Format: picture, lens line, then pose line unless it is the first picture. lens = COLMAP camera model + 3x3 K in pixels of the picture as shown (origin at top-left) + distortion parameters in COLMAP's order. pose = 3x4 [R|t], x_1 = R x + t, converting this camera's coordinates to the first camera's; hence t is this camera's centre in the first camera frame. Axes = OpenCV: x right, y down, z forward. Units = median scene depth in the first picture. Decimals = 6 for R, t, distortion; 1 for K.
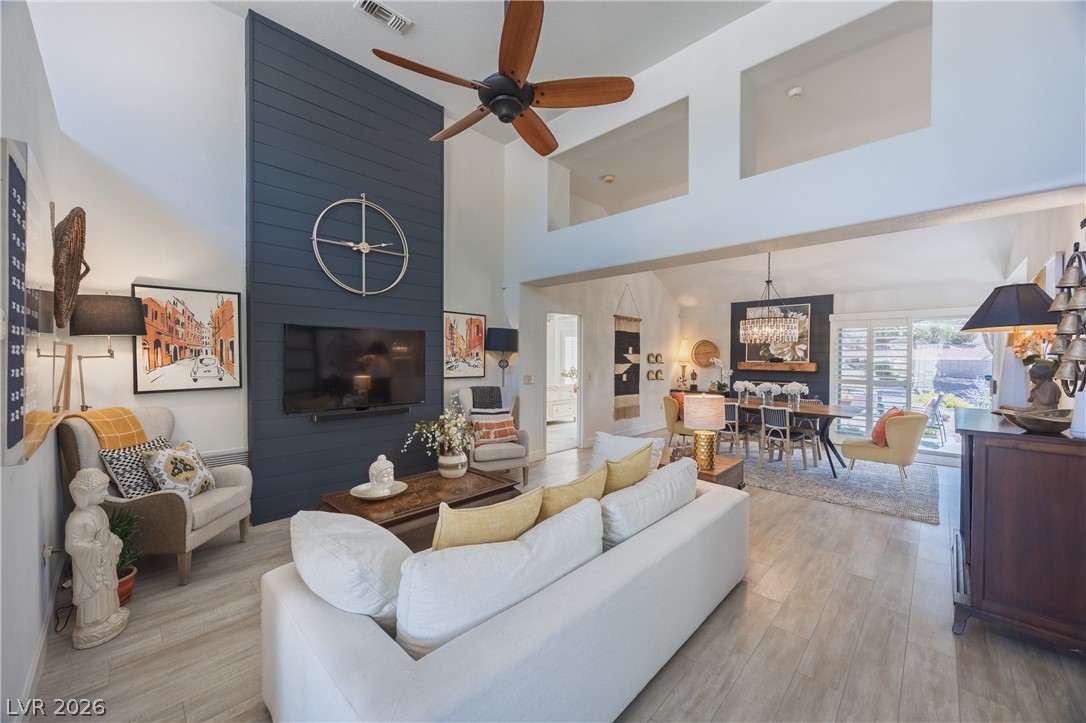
lens RADIAL K [[411.1, 0, 543.8], [0, 411.1, 363.2], [0, 0, 1]] dist [-0.003697, 0.000423]
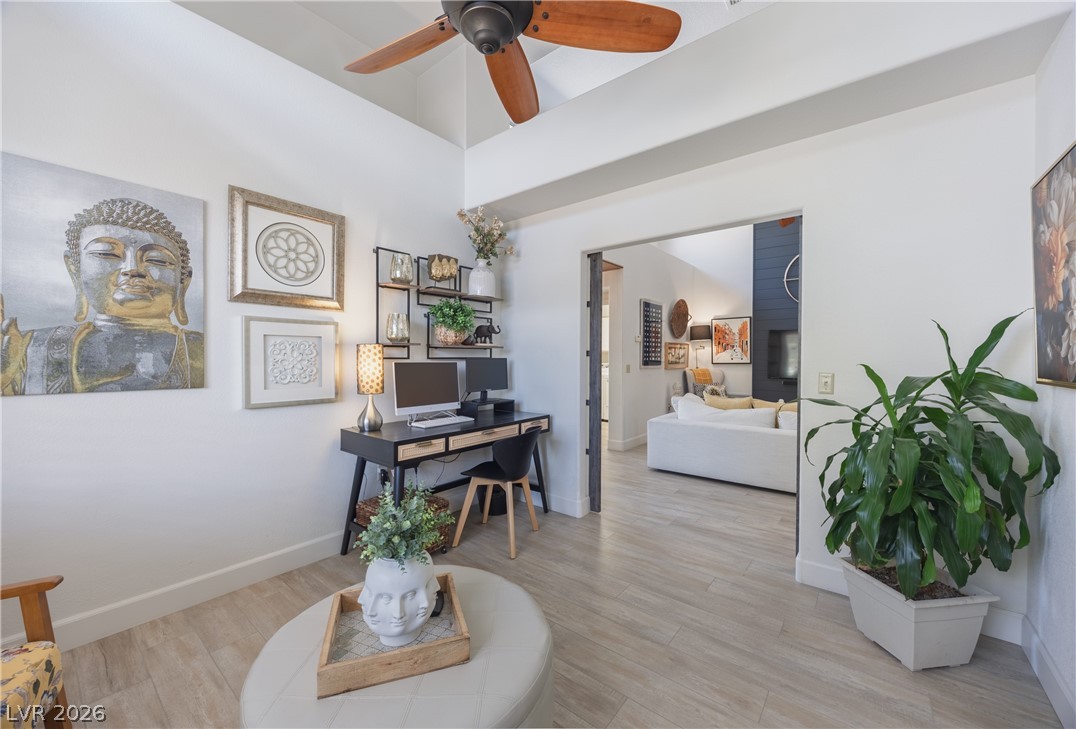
lens RADIAL K [[423.1, 0, 544.1], [0, 423.1, 357.5], [0, 0, 1]] dist [-0.000632, 0.000689]
pose [[0.094663, -0.004906, -0.995497, 0.716660], [-0.020781, 0.999760, -0.006903, 0.037950], [0.995292, 0.021341, 0.094538, -0.118385]]
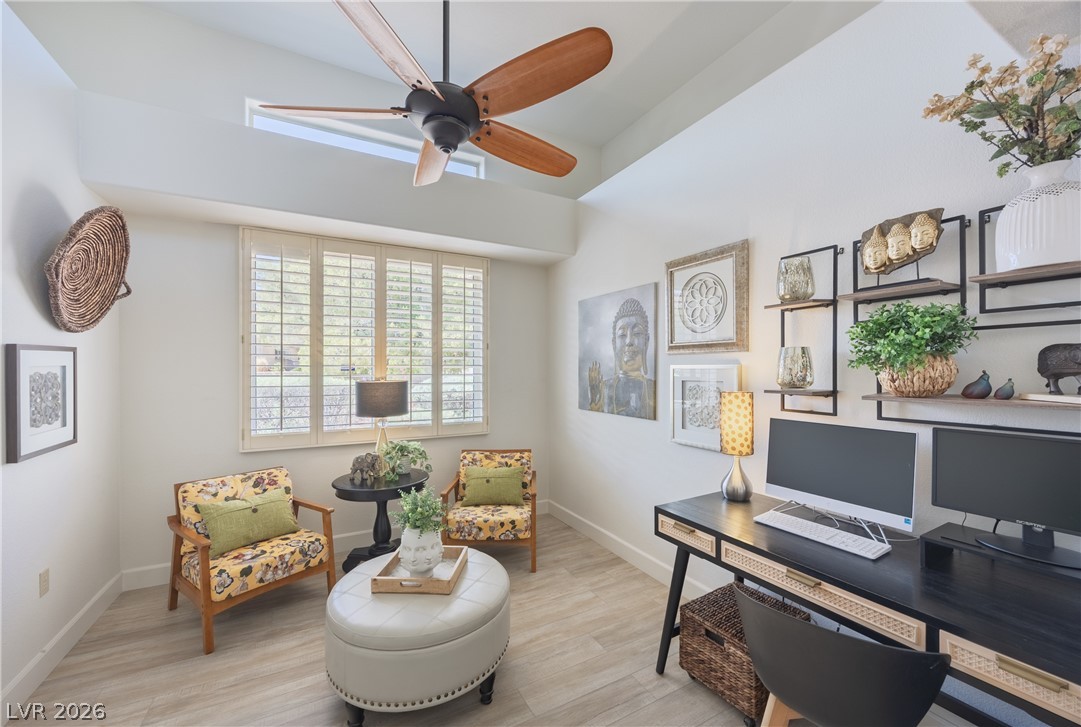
lens RADIAL K [[425.0, 0, 544.4], [0, 425.0, 370.7], [0, 0, 1]] dist [-0.000632, 0.000689]
pose [[-0.952404, -0.004813, 0.304802, 0.295650], [0.002190, 0.999741, 0.022631, -0.002212], [-0.304832, 0.022222, -0.952147, 0.136944]]
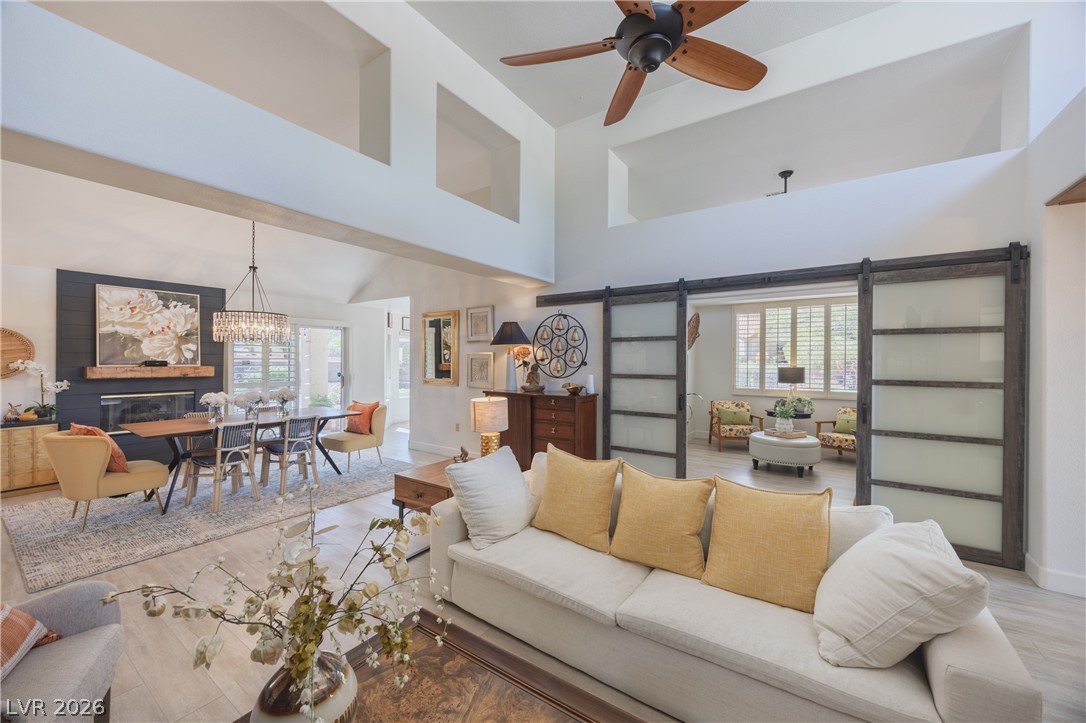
lens RADIAL K [[411.1, 0, 542.0], [0, 411.1, 361.1], [0, 0, 1]] dist [-0.003697, 0.000423]
pose [[-0.163508, -0.007352, 0.986515, -0.338737], [0.012189, 0.999881, 0.009472, -0.012346], [-0.986467, 0.013574, -0.163399, 0.537291]]
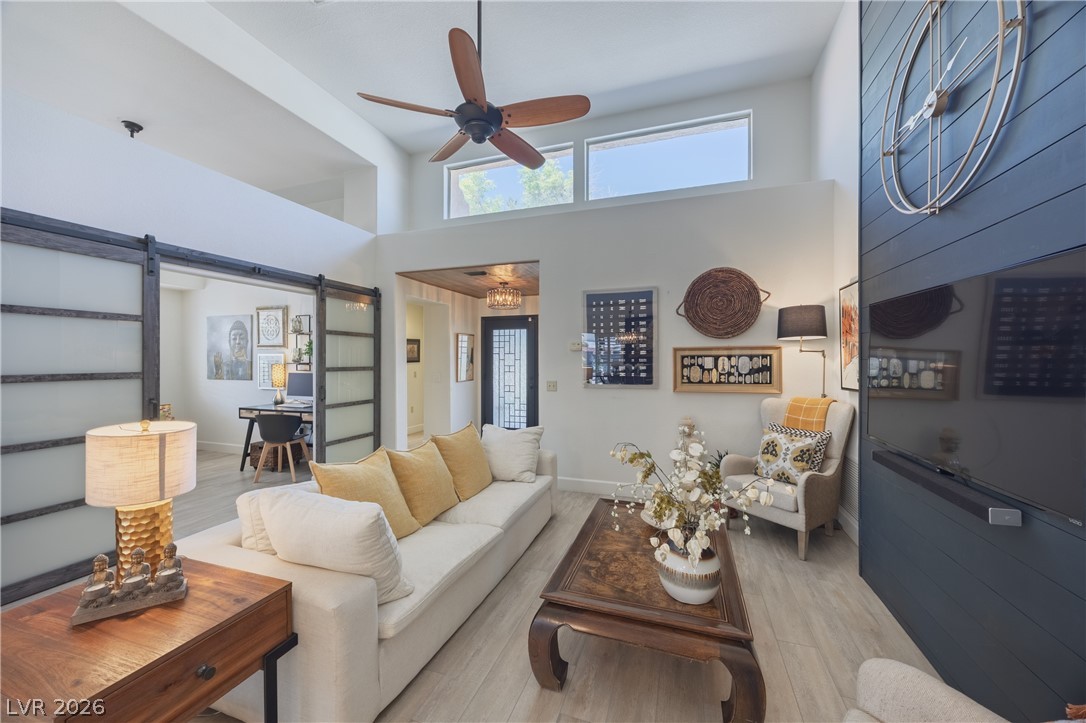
lens RADIAL K [[411.1, 0, 541.3], [0, 411.1, 361.7], [0, 0, 1]] dist [-0.003697, 0.000423]
pose [[-0.911777, -0.001923, -0.410682, 0.086784], [-0.010830, 0.999754, 0.019361, -0.005518], [0.410544, 0.022101, -0.911573, 0.842040]]
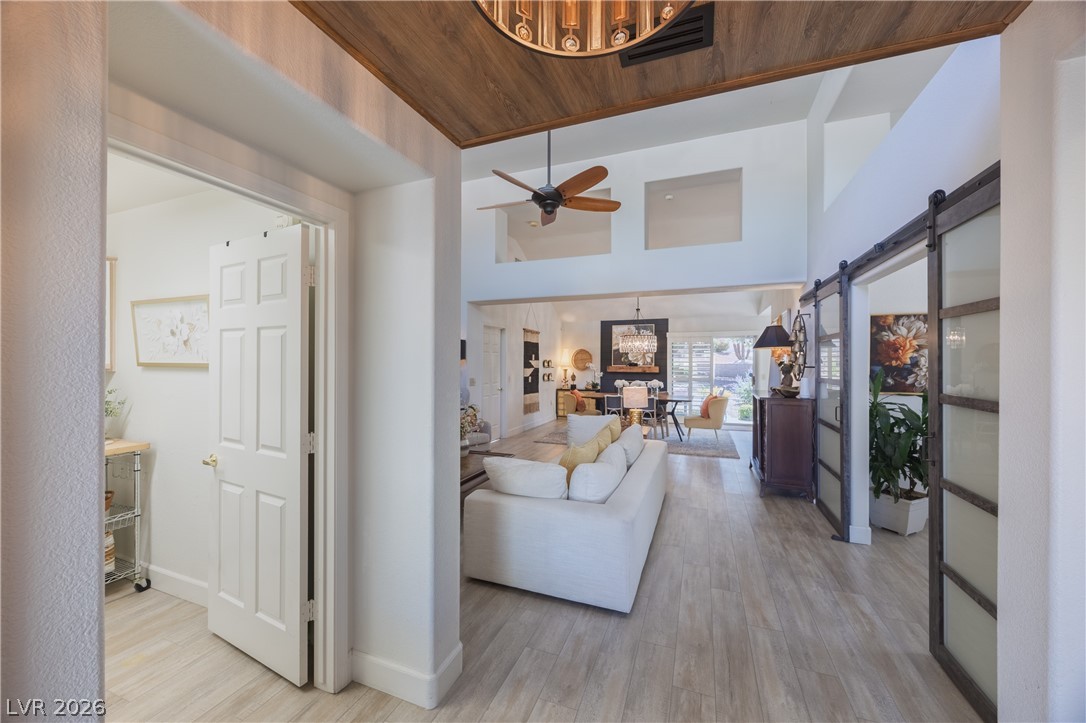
lens RADIAL K [[411.1, 0, 543.7], [0, 411.1, 363.4], [0, 0, 1]] dist [-0.003697, 0.000423]
pose [[0.922758, -0.004081, 0.385358, -0.288220], [0.008713, 0.999909, -0.010276, -0.000067], [-0.385281, 0.012840, 0.922710, -0.178595]]
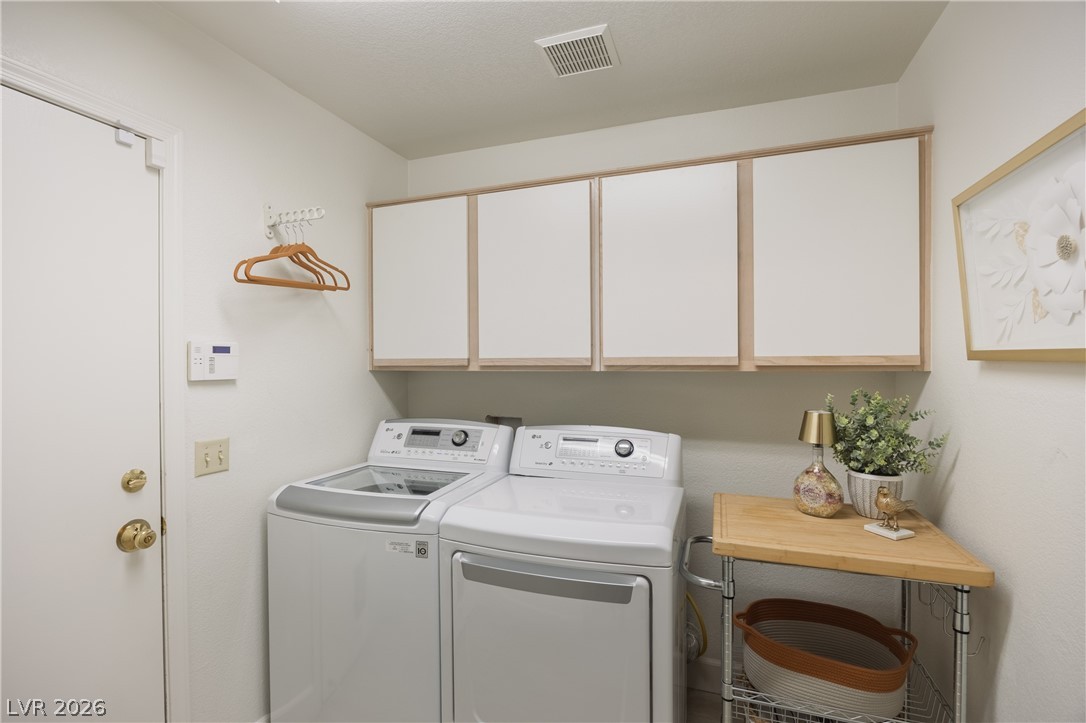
lens RADIAL K [[498.9, 0, 543.8], [0, 498.9, 358.8], [0, 0, 1]] dist [-0.012726, -0.000435]
pose [[0.418479, -0.002735, -0.908222, -0.409852], [-0.013562, 0.999865, -0.009260, -0.001486], [0.908125, 0.016192, 0.418386, 0.154177]]
